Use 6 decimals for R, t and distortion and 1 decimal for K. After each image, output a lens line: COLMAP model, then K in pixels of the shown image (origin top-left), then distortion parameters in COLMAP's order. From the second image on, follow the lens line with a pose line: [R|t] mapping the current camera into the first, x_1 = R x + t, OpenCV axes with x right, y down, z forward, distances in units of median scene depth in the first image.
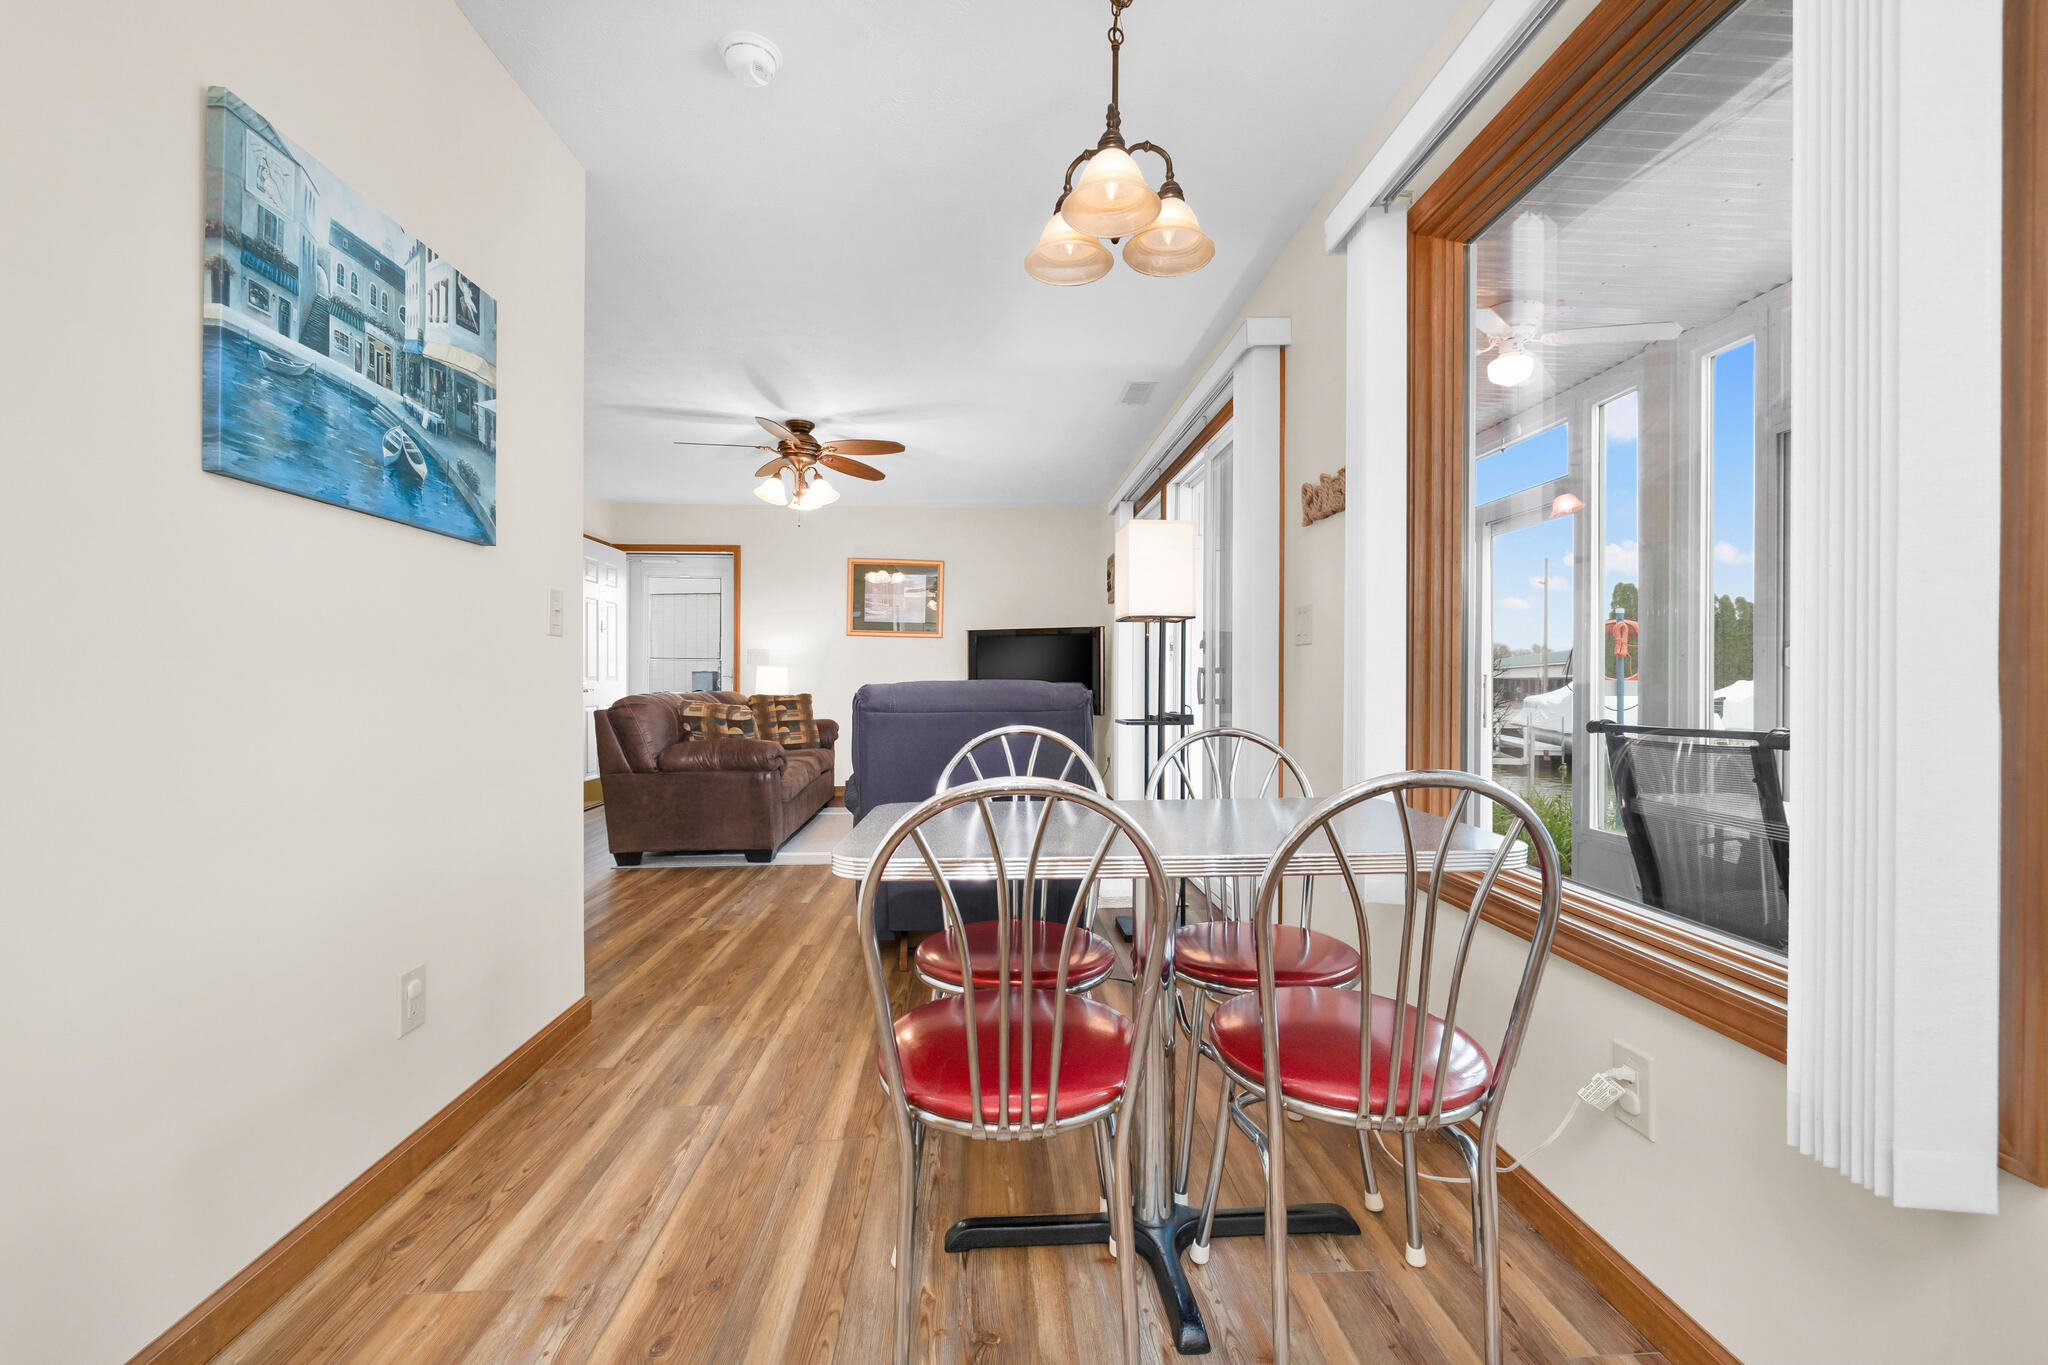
lens RADIAL K [[867.9, 0, 1027.6], [0, 867.9, 682.5], [0, 0, 1]] dist [-0.001758, 0.000395]
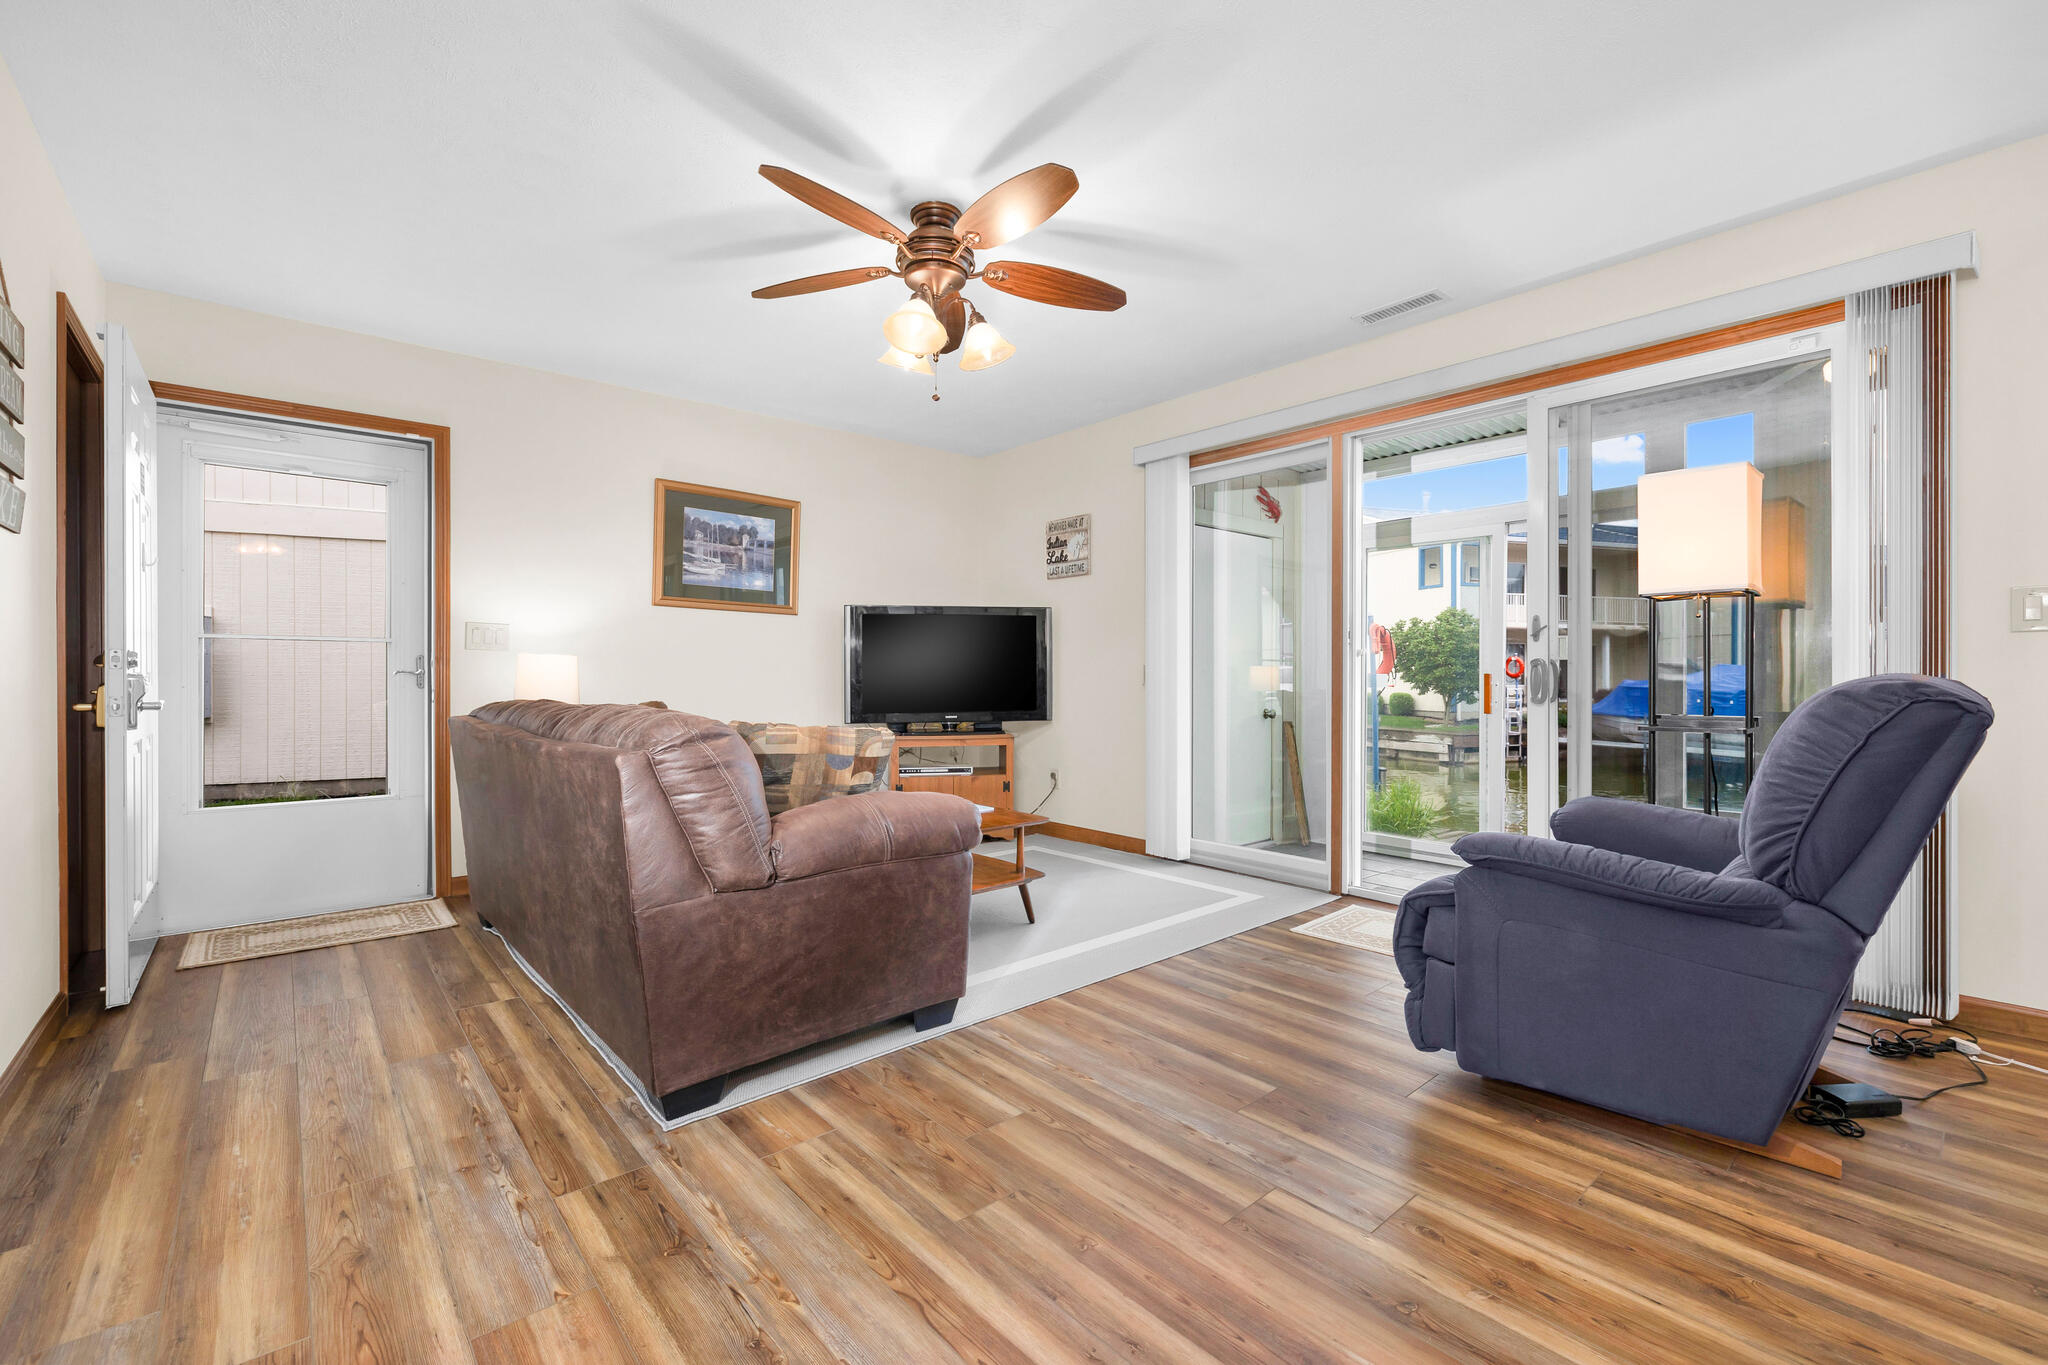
lens RADIAL K [[867.8, 0, 1026.0], [0, 867.8, 676.2], [0, 0, 1]] dist [0.000238, 0.000568]
pose [[0.790308, -0.005087, 0.612689, -0.578686], [0.006319, 0.999980, 0.000151, -0.003433], [-0.612678, 0.003753, 0.790324, 0.544927]]
